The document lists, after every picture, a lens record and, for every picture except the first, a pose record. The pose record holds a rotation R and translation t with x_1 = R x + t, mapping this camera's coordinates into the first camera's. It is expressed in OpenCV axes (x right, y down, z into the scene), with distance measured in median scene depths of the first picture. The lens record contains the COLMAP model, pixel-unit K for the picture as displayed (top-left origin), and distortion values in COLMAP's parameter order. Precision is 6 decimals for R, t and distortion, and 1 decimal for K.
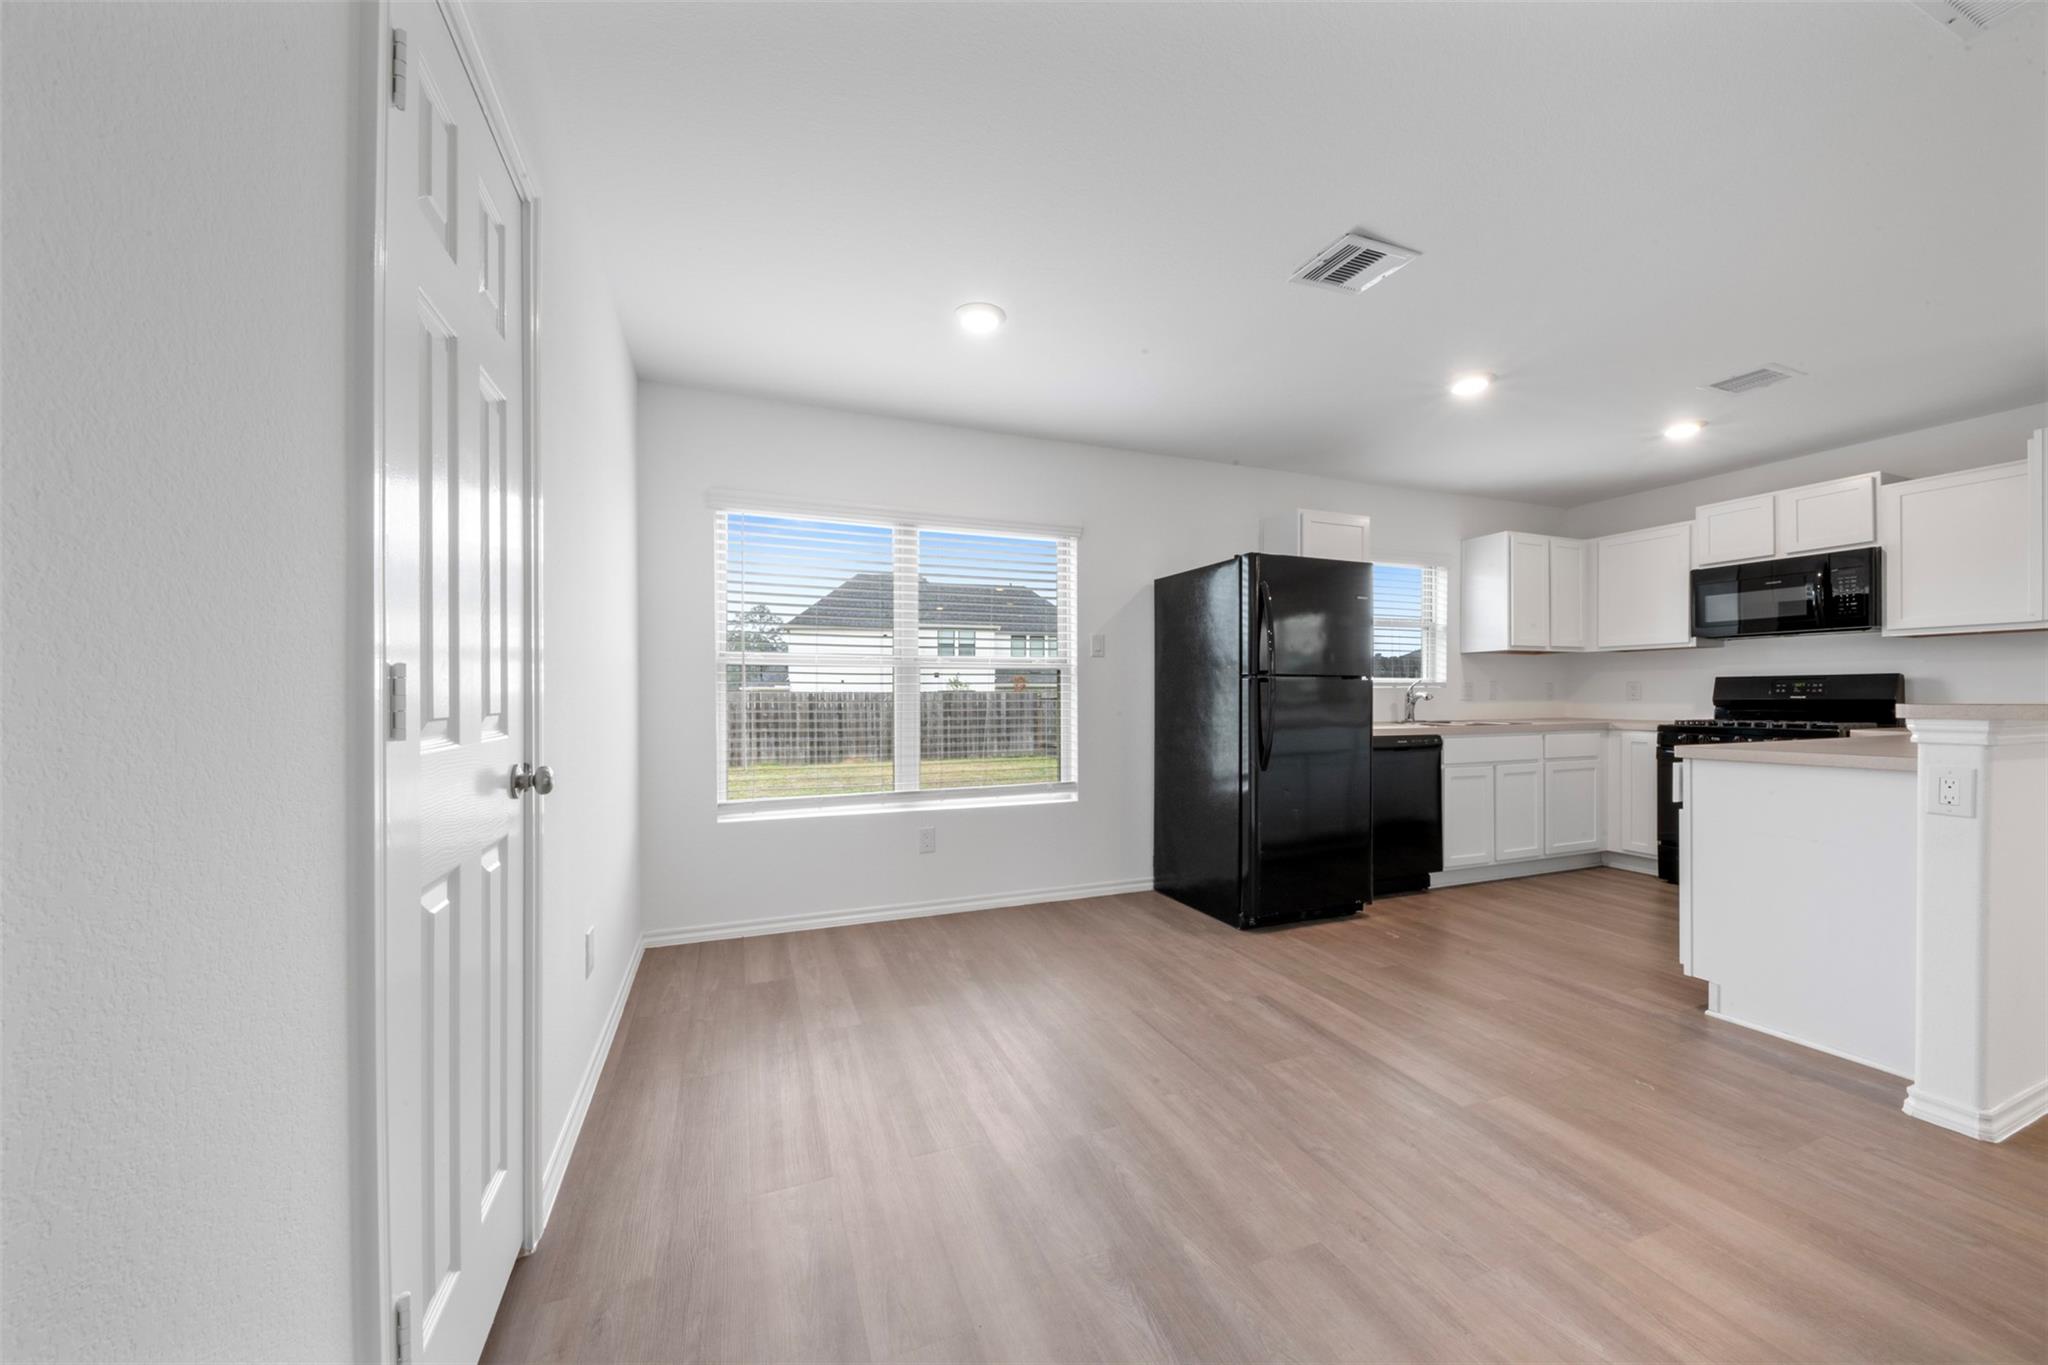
lens RADIAL K [[708.4, 0, 1016.6], [0, 708.4, 695.1], [0, 0, 1]] dist [0.016718, -0.009084]
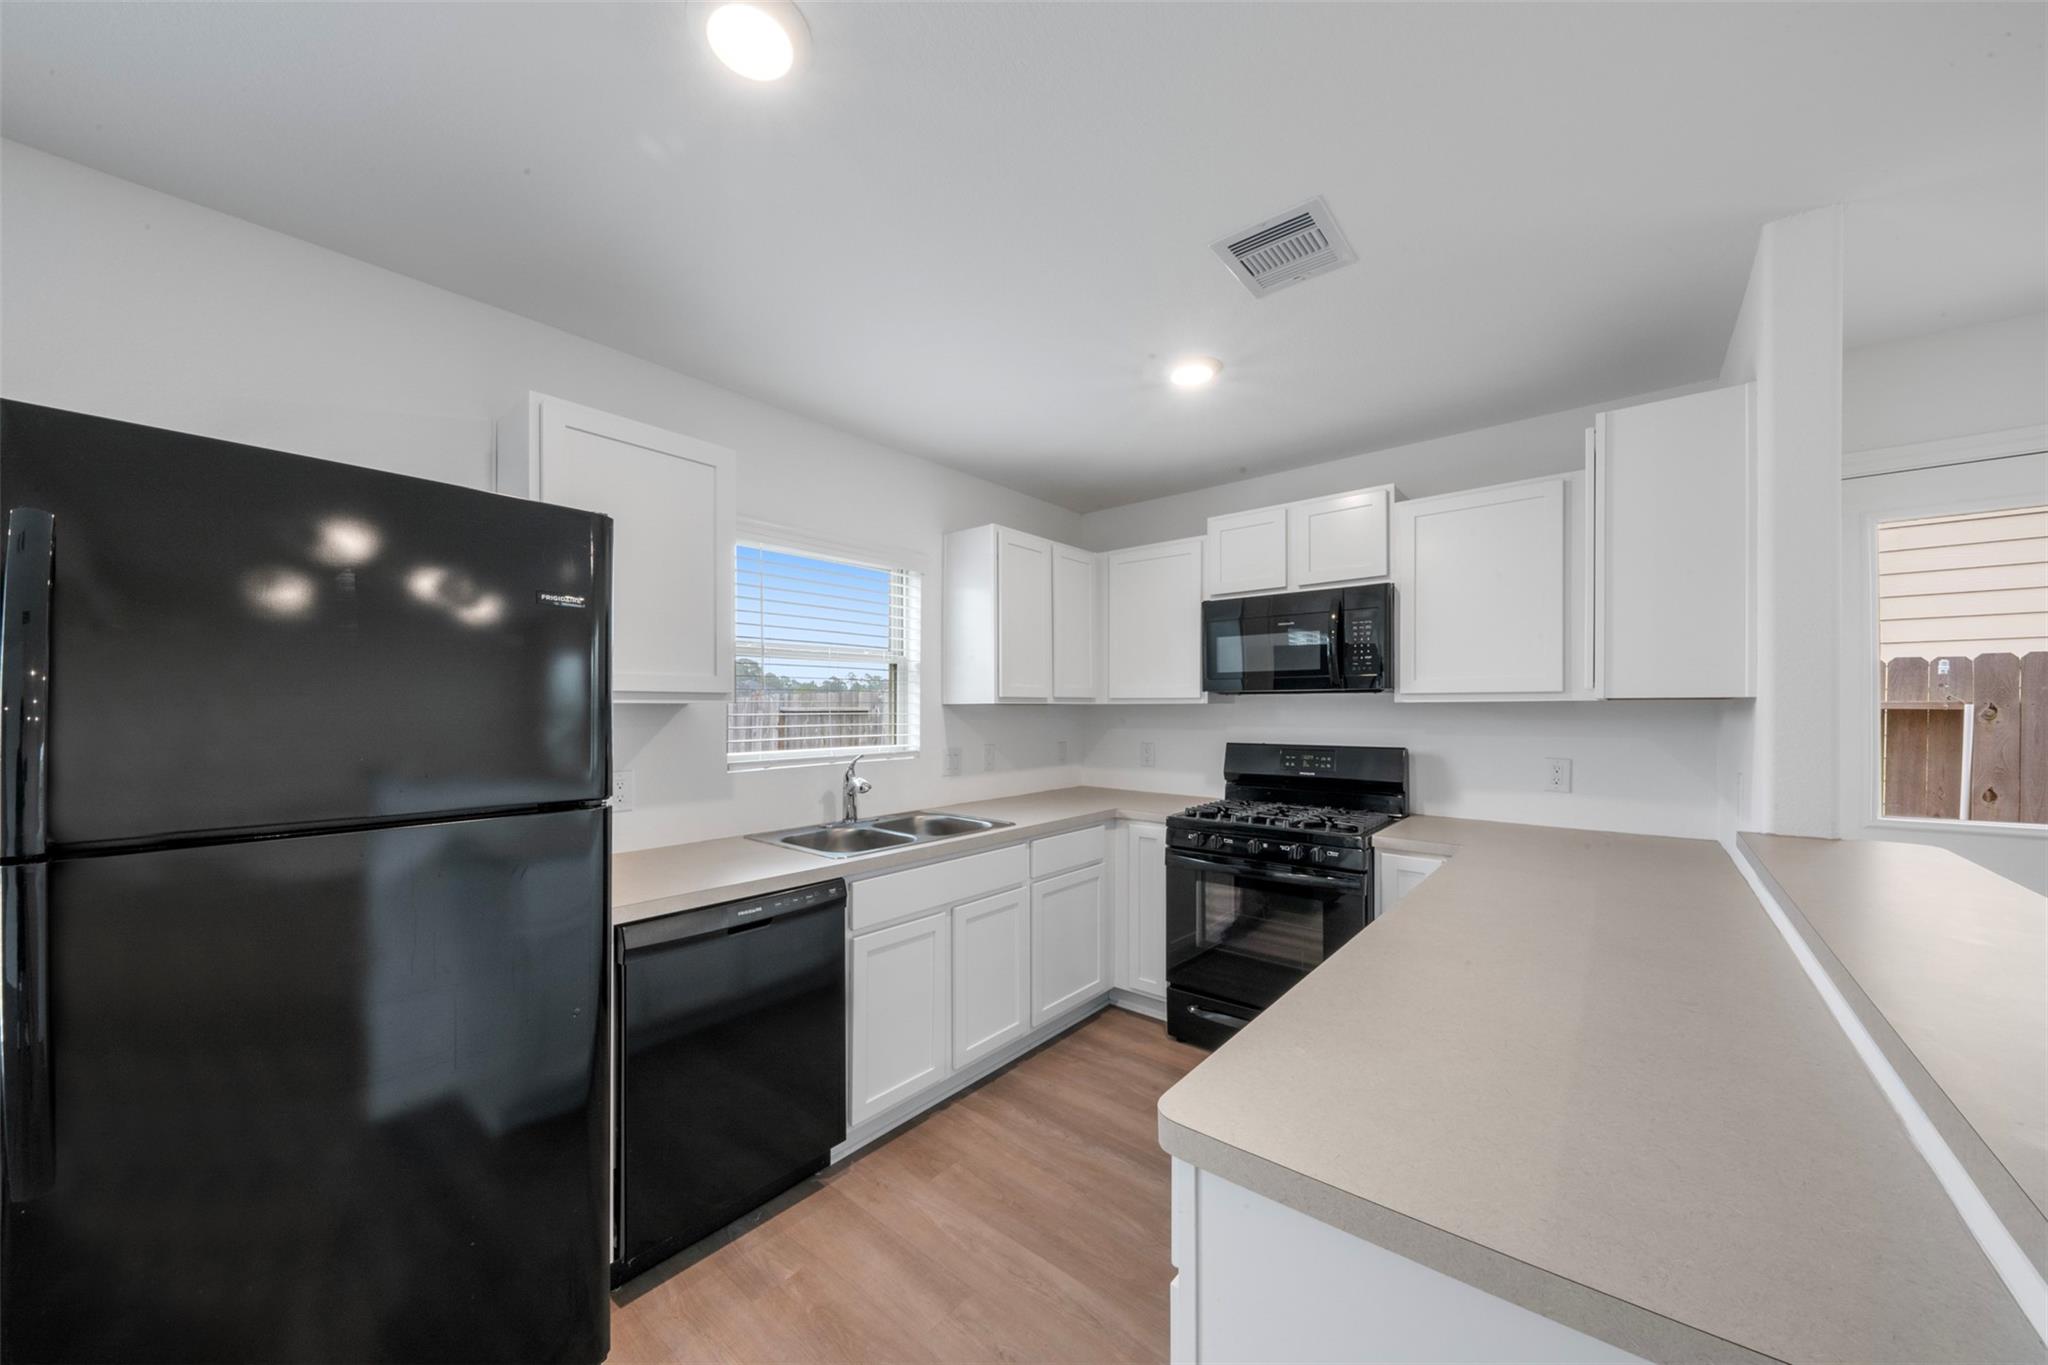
lens RADIAL K [[722.2, 0, 1013.0], [0, 722.2, 710.6], [0, 0, 1]] dist [0.015557, 0.000011]
pose [[0.878556, -0.000253, 0.477639, 0.429944], [0.000003, 1.000000, 0.000524, -0.064422], [-0.477639, -0.000459, 0.878556, 0.451784]]
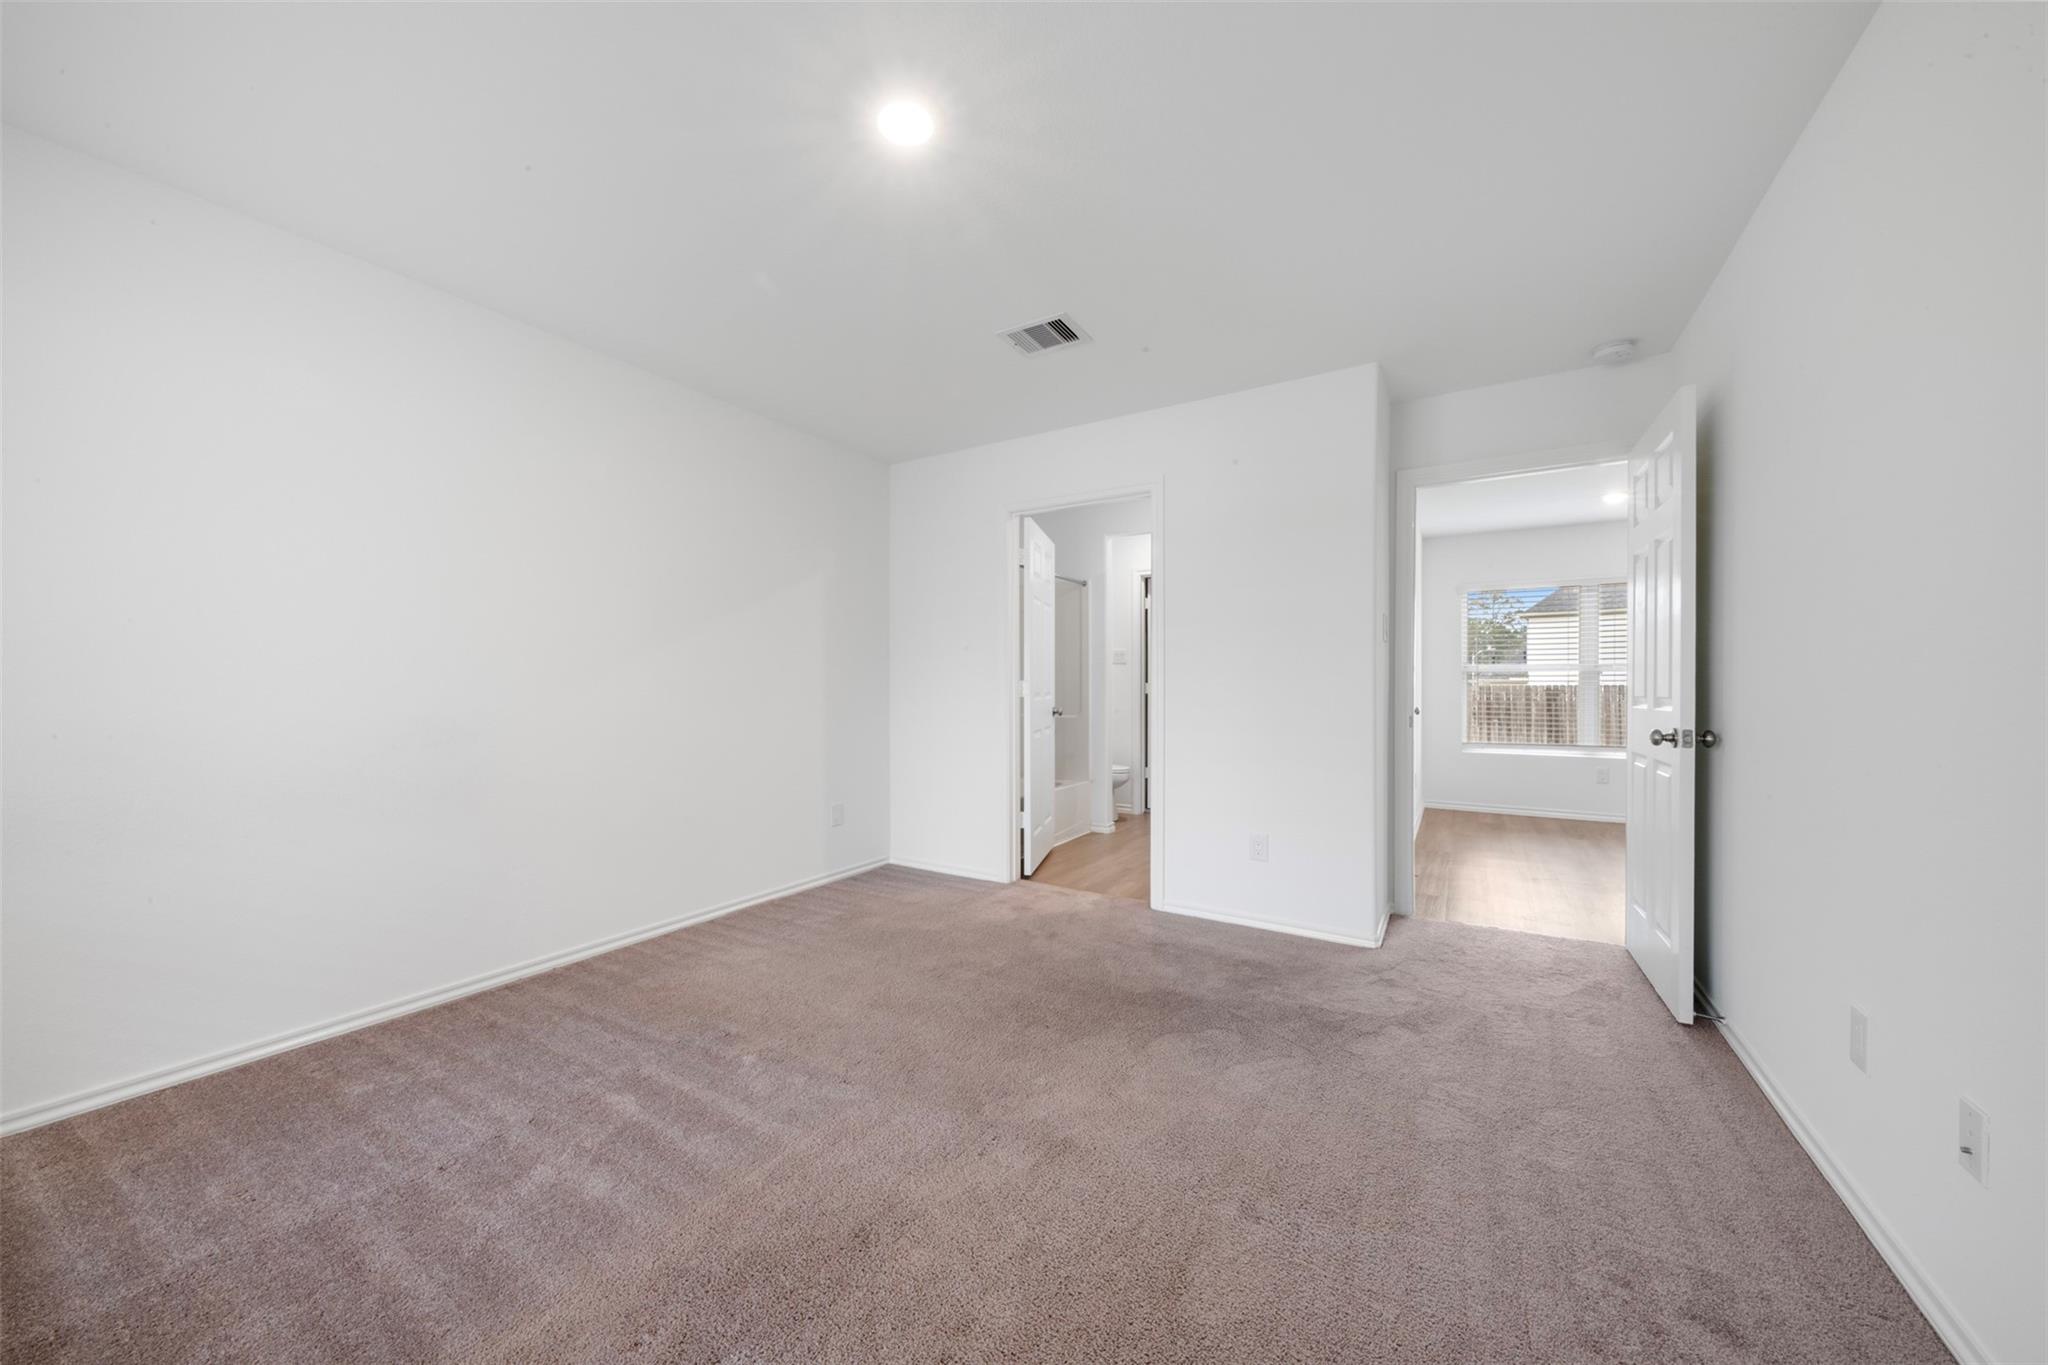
lens RADIAL K [[708.4, 0, 1016.6], [0, 708.4, 695.1], [0, 0, 1]] dist [0.016718, -0.009084]
pose [[0.593017, 0.005597, -0.805171, 0.335760], [0.001678, 0.999965, 0.008187, 0.003350], [0.805188, -0.006206, 0.592986, -0.892306]]
